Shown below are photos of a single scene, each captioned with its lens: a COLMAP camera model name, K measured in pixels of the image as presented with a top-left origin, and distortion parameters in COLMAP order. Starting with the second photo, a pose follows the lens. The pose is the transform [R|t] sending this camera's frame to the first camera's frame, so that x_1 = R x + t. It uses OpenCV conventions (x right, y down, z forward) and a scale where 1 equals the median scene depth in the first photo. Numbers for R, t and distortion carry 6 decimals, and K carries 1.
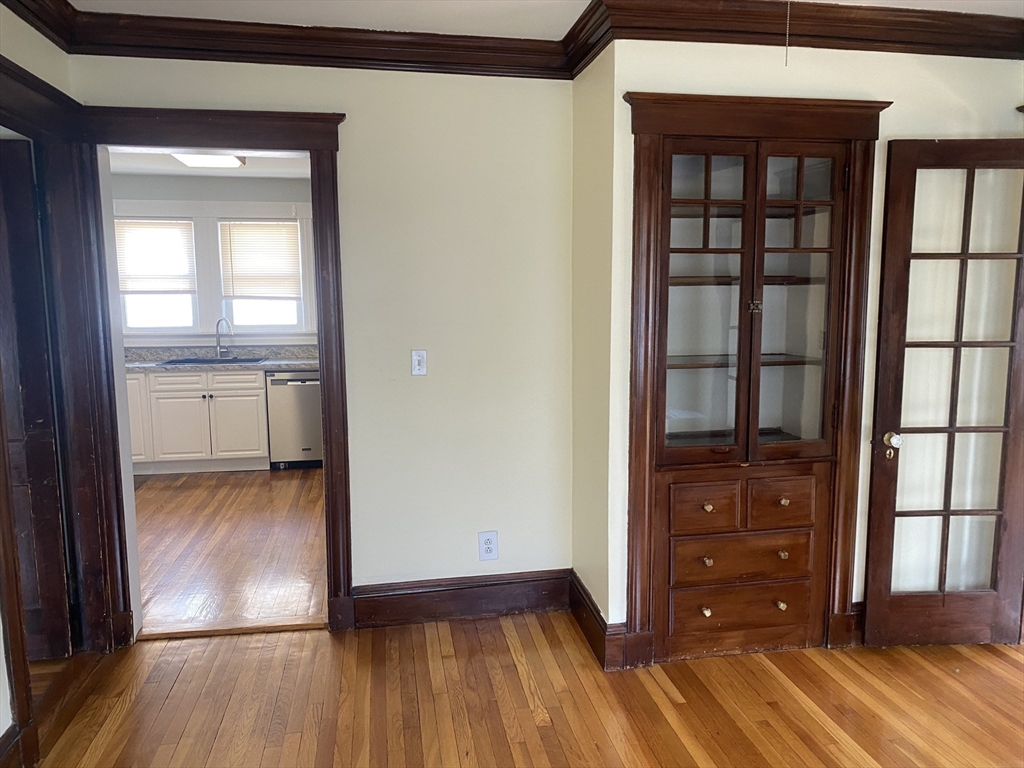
lens RADIAL K [[775.2, 0, 525.6], [0, 775.2, 392.6], [0, 0, 1]] dist [0.053471, -0.078238]
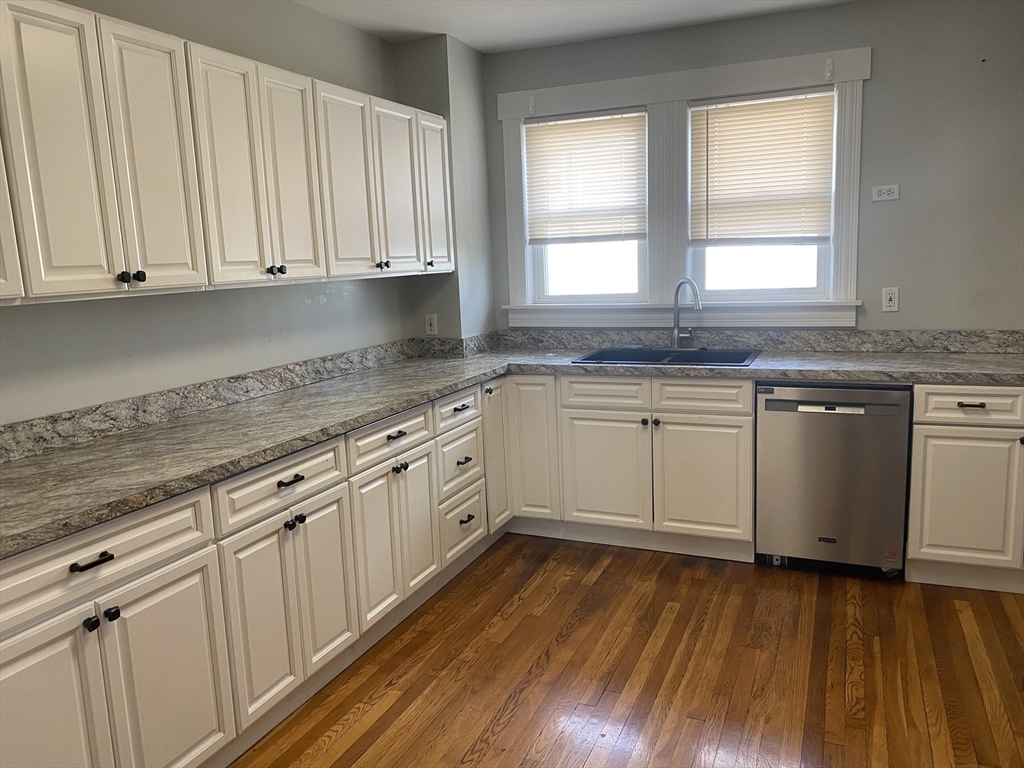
lens RADIAL K [[775.2, 0, 525.6], [0, 775.2, 392.6], [0, 0, 1]] dist [0.053471, -0.078238]
pose [[0.831434, 0.069827, -0.551218, -0.173504], [-0.037327, 0.996850, 0.069976, -0.050081], [0.554368, -0.037605, 0.831422, 0.478798]]
